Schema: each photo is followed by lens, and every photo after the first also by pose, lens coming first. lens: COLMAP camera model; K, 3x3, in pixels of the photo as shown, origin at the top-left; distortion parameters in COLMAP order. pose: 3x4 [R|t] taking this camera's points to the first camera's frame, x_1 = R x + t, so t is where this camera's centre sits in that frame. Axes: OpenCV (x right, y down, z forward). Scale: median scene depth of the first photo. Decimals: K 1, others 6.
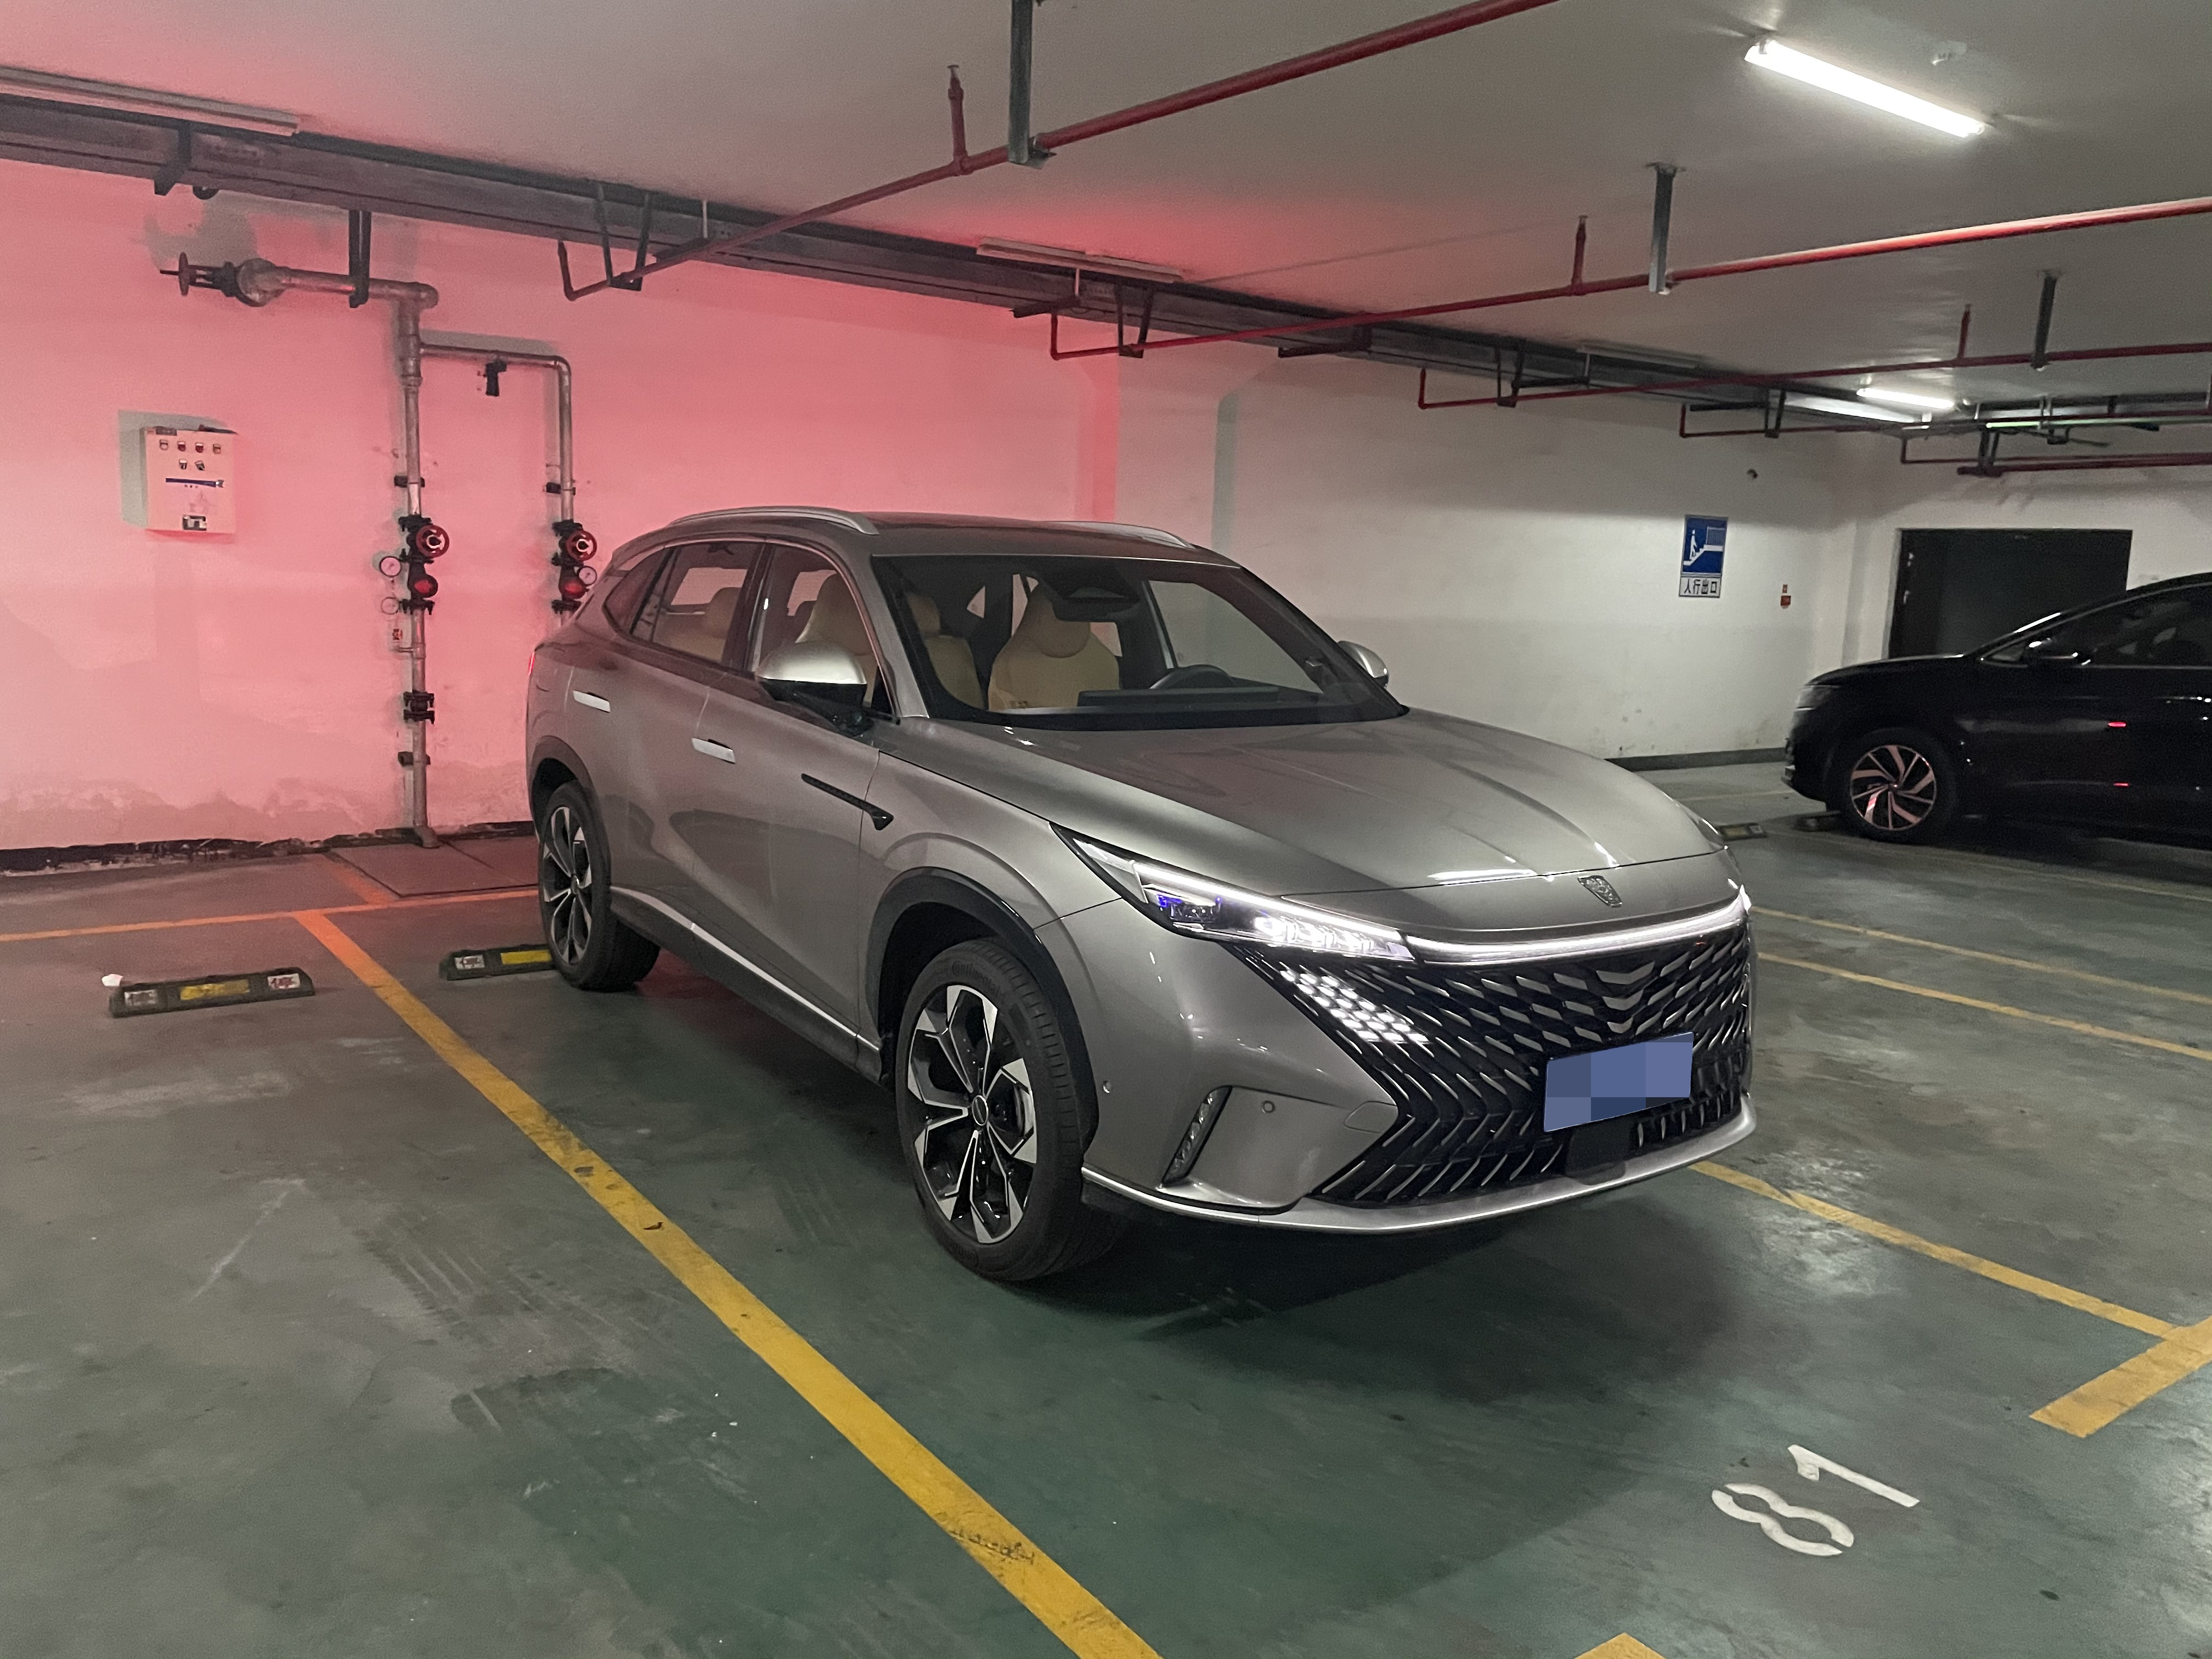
lens RADIAL K [[1663.5, 0, 1088.3], [0, 1663.5, 822.4], [0, 0, 1]] dist [0.083488, -0.107673]
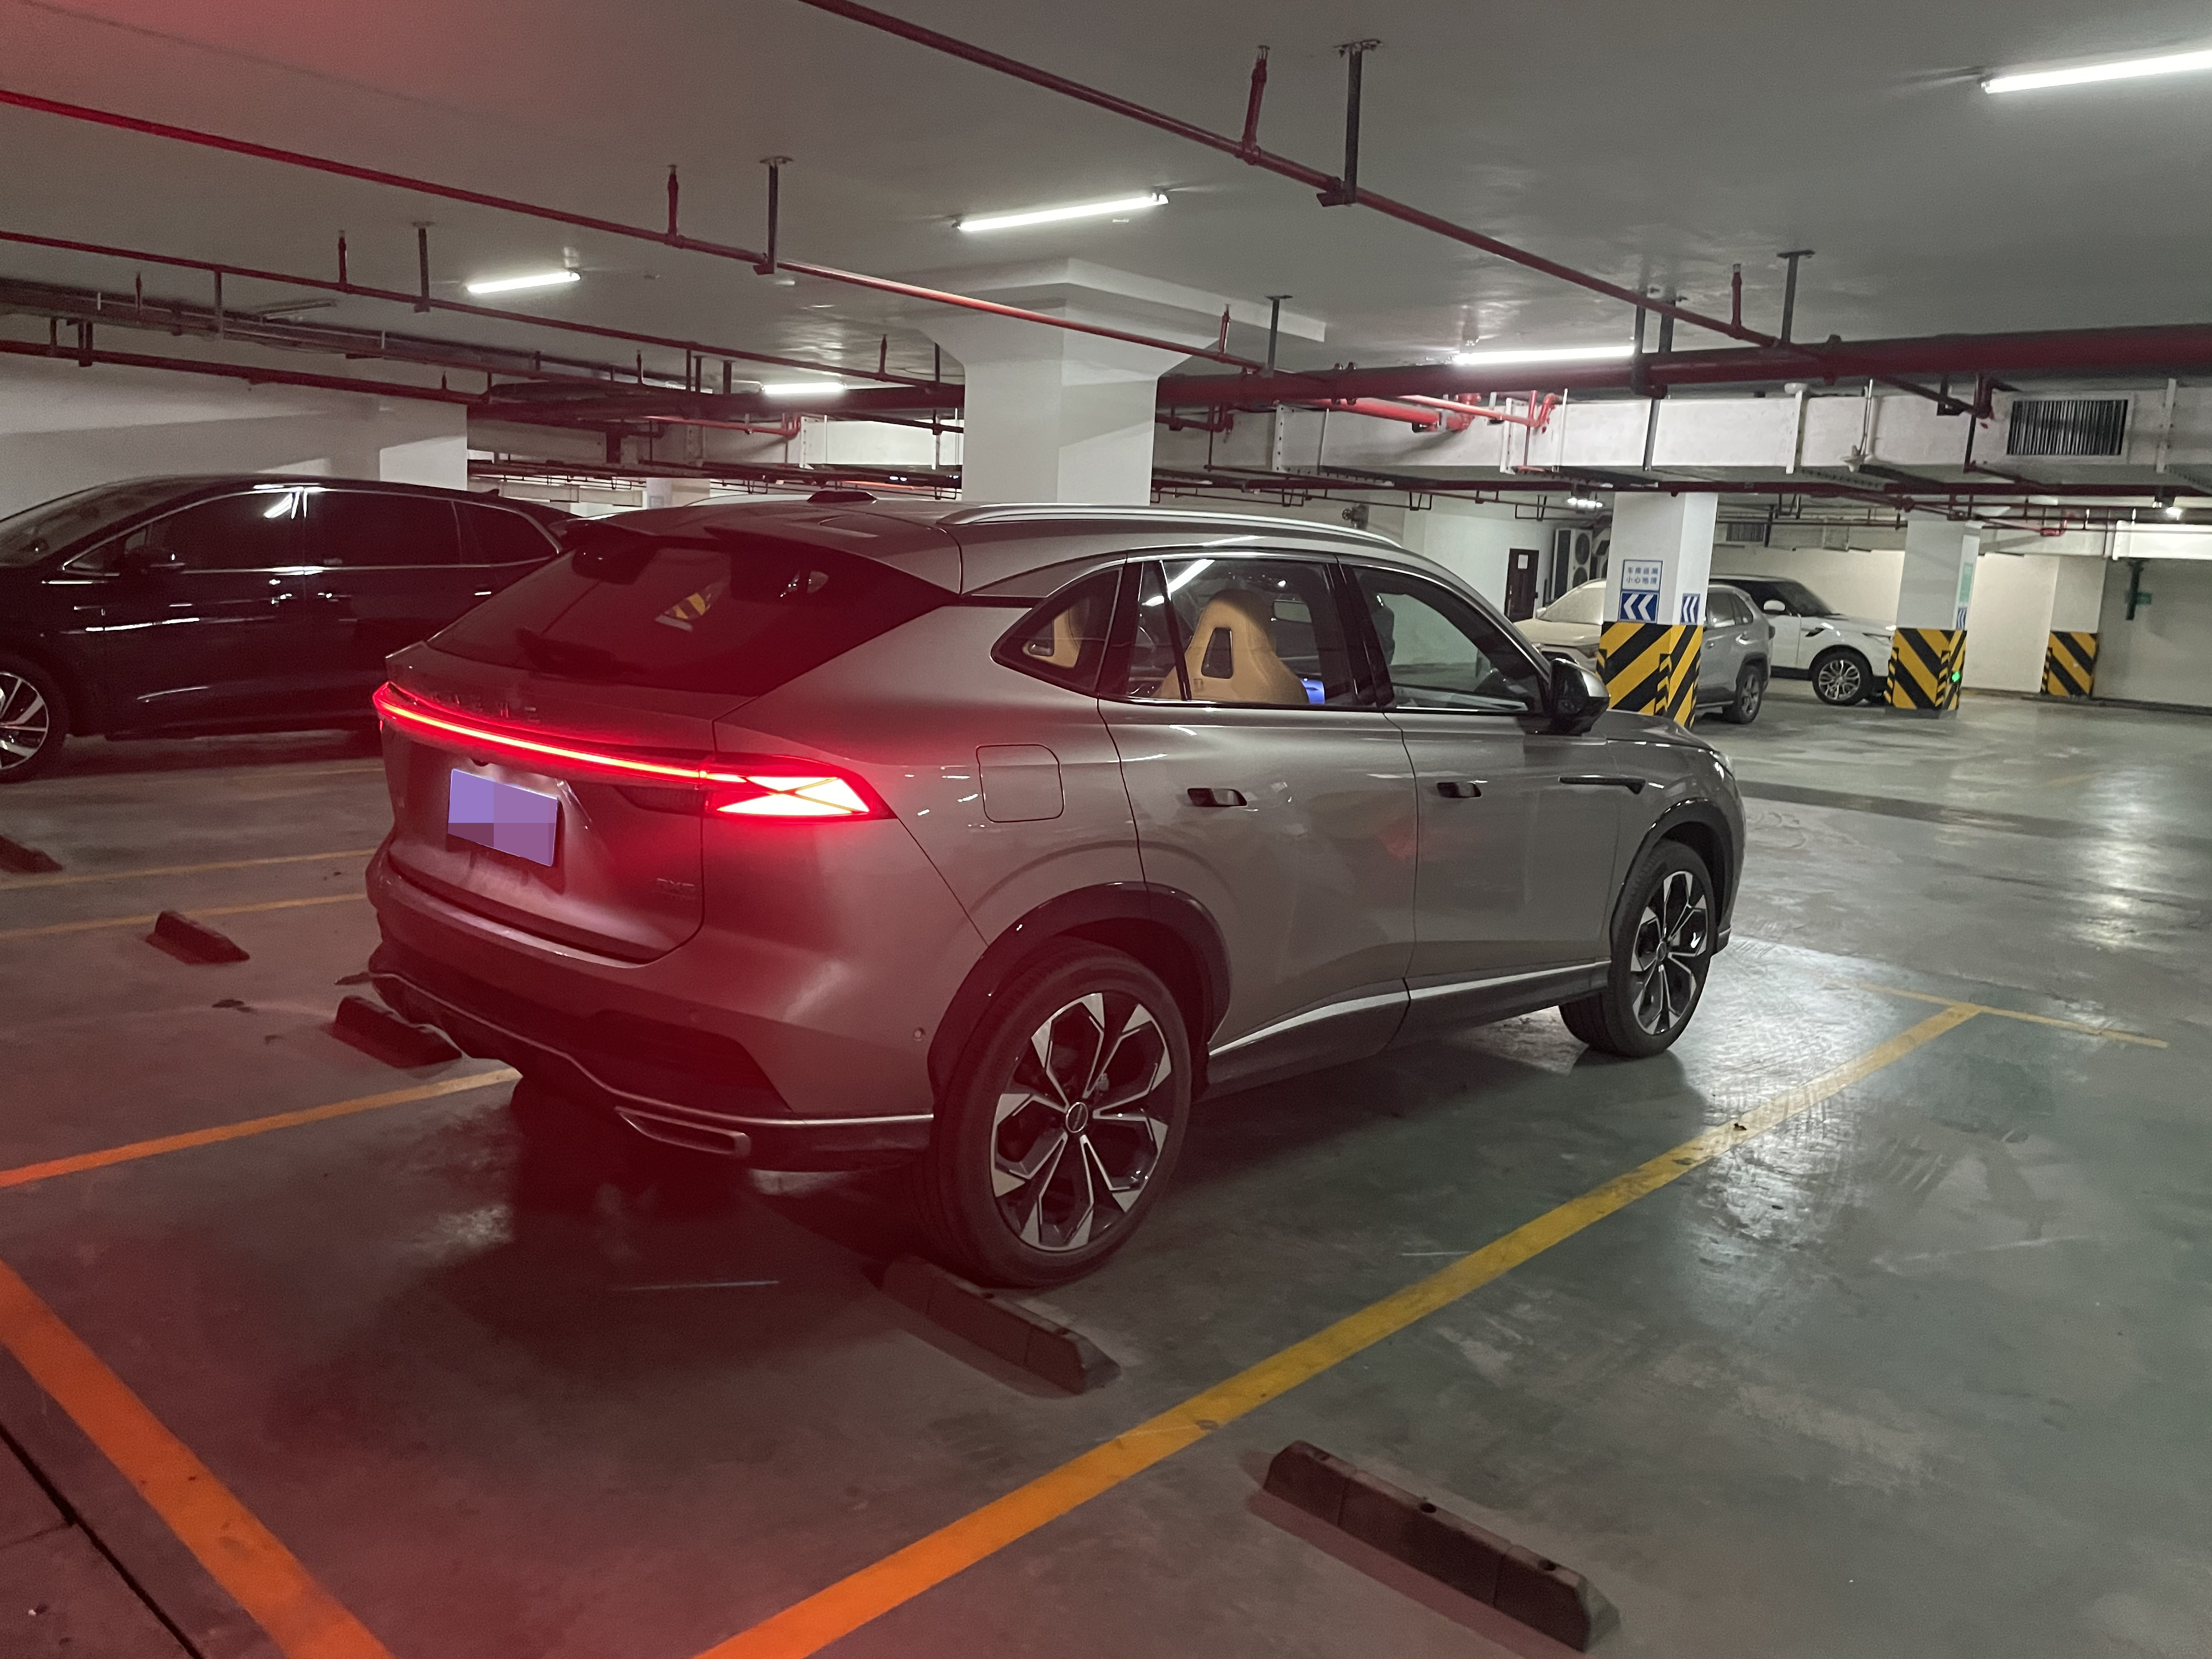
lens RADIAL K [[1655.3, 0, 1111.1], [0, 1655.3, 817.1], [0, 0, 1]] dist [0.075381, -0.096777]
pose [[-0.207482, -0.194952, 0.958616, -1.339740], [0.083900, 0.972784, 0.215992, -0.306229], [-0.974634, 0.125242, -0.185479, 1.680129]]
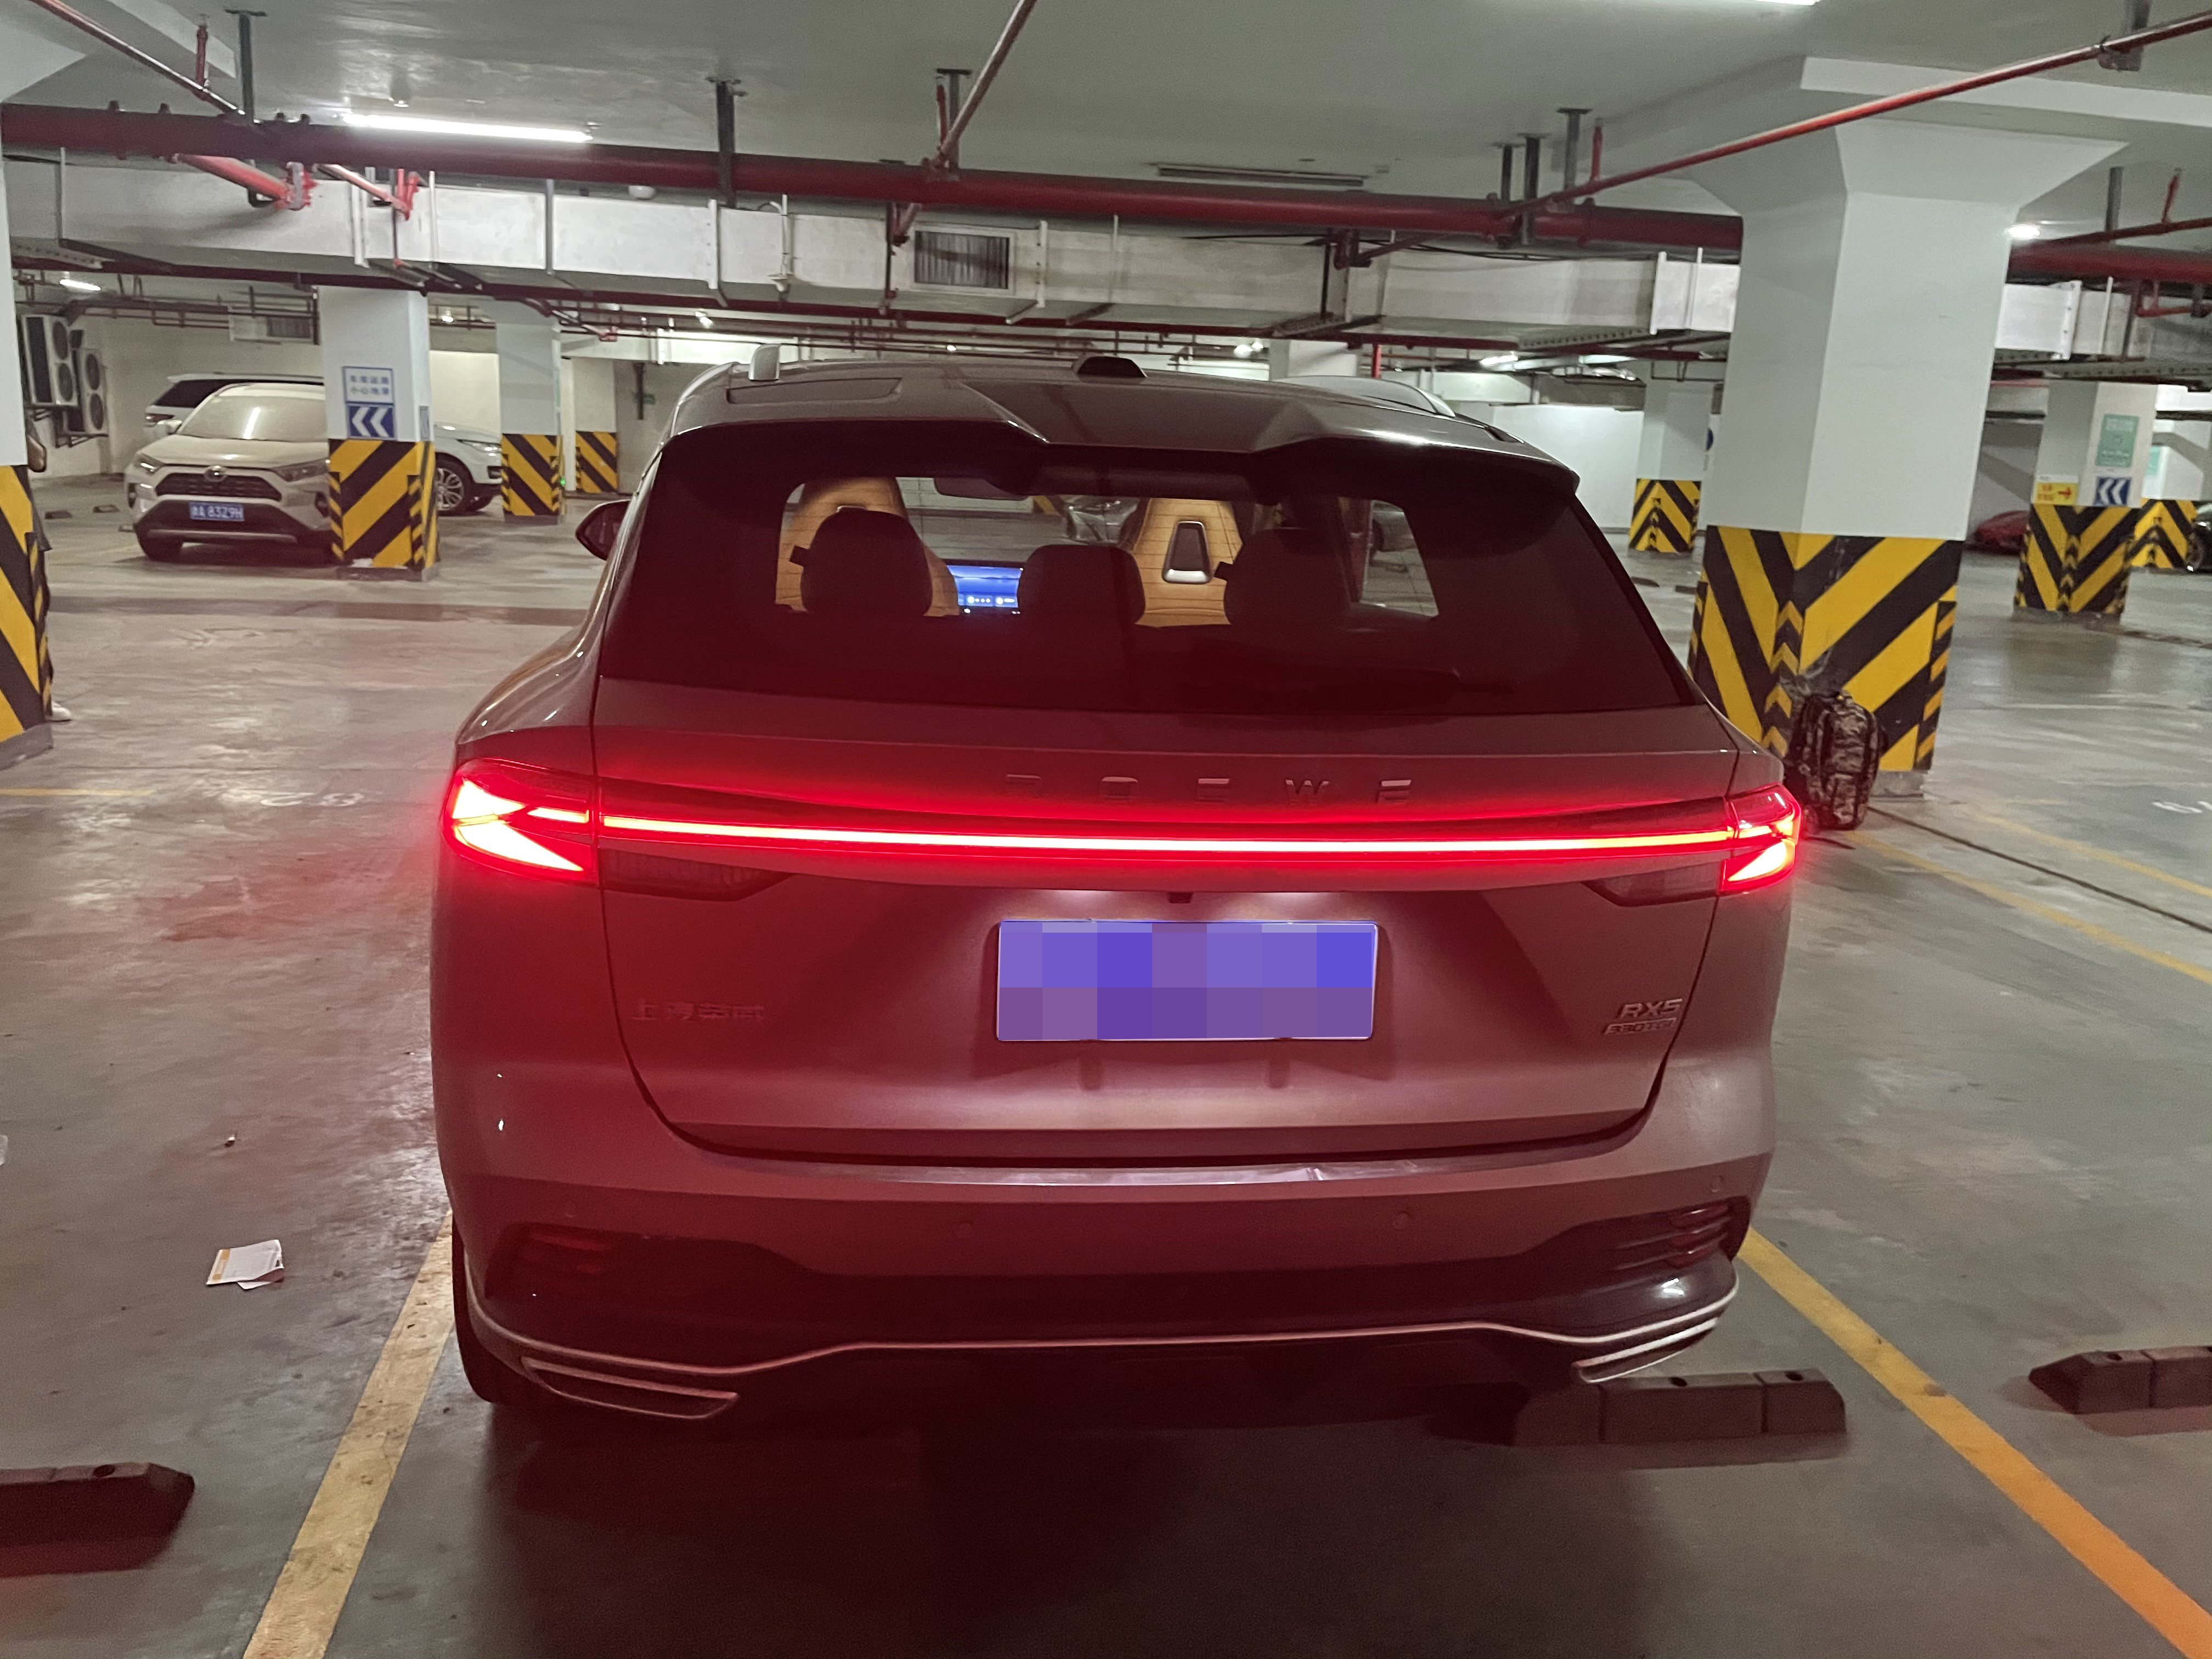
lens RADIAL K [[1663.5, 0, 1088.3], [0, 1663.5, 822.4], [0, 0, 1]] dist [0.083488, -0.107673]
pose [[-0.892742, -0.172274, 0.416334, -0.578574], [-0.007847, 0.929823, 0.367923, -0.367803], [-0.450500, 0.325194, -0.831444, 2.249049]]
